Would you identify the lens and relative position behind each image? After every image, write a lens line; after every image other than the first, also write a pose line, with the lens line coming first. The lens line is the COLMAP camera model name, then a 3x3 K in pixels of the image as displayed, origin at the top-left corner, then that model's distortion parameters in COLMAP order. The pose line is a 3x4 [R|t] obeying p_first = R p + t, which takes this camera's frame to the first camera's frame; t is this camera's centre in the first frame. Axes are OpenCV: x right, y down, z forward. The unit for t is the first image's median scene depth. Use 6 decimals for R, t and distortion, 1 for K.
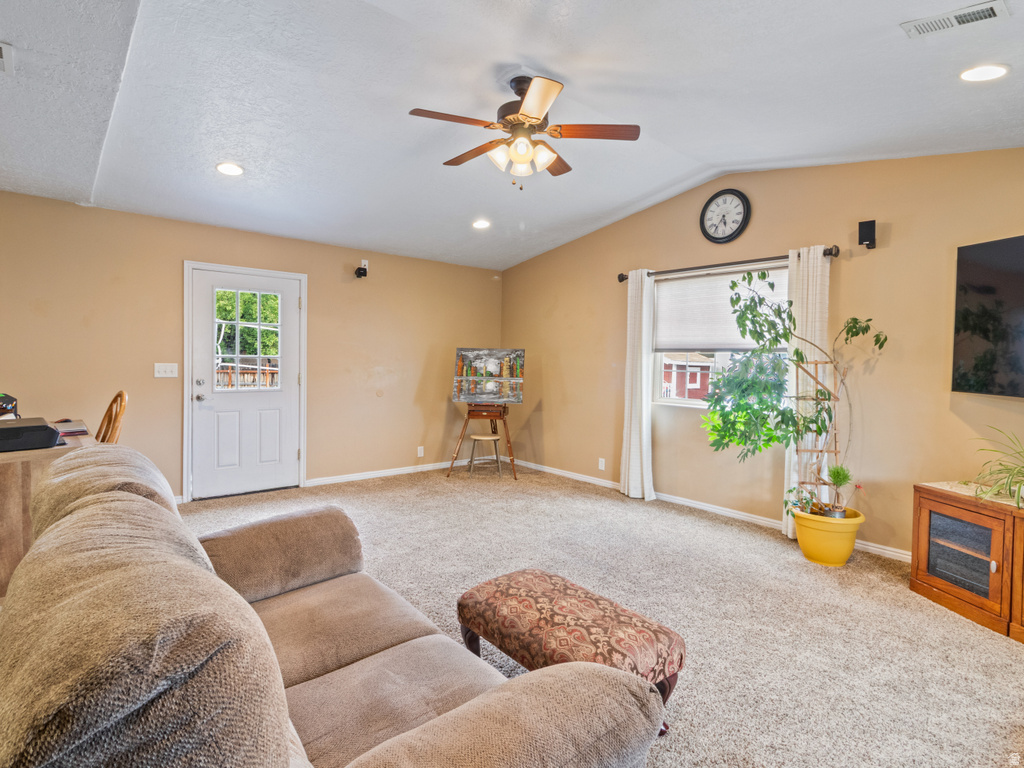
lens RADIAL K [[533.9, 0, 515.5], [0, 533.9, 372.4], [0, 0, 1]] dist [0.001088, 0.000155]
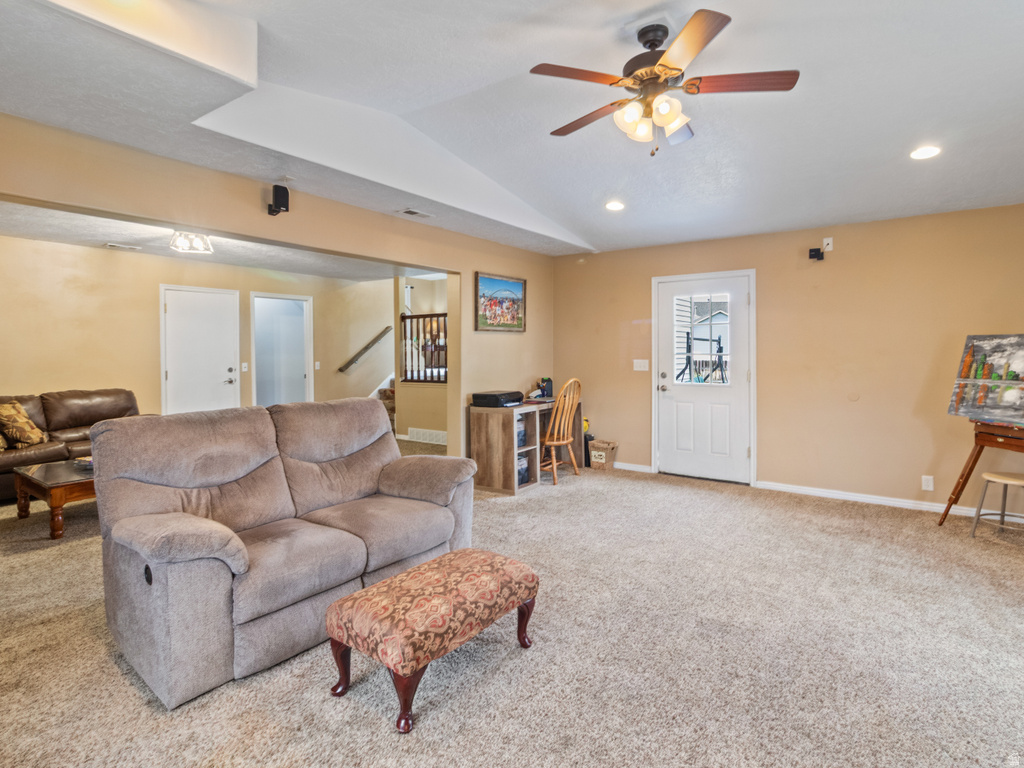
lens RADIAL K [[542.0, 0, 515.6], [0, 542.0, 351.0], [0, 0, 1]] dist [0.001517, -0.000040]
pose [[0.248272, -0.020110, -0.968482, 0.470541], [-0.017179, 0.999536, -0.025159, -0.000171], [0.968538, 0.022884, 0.247811, 0.339421]]
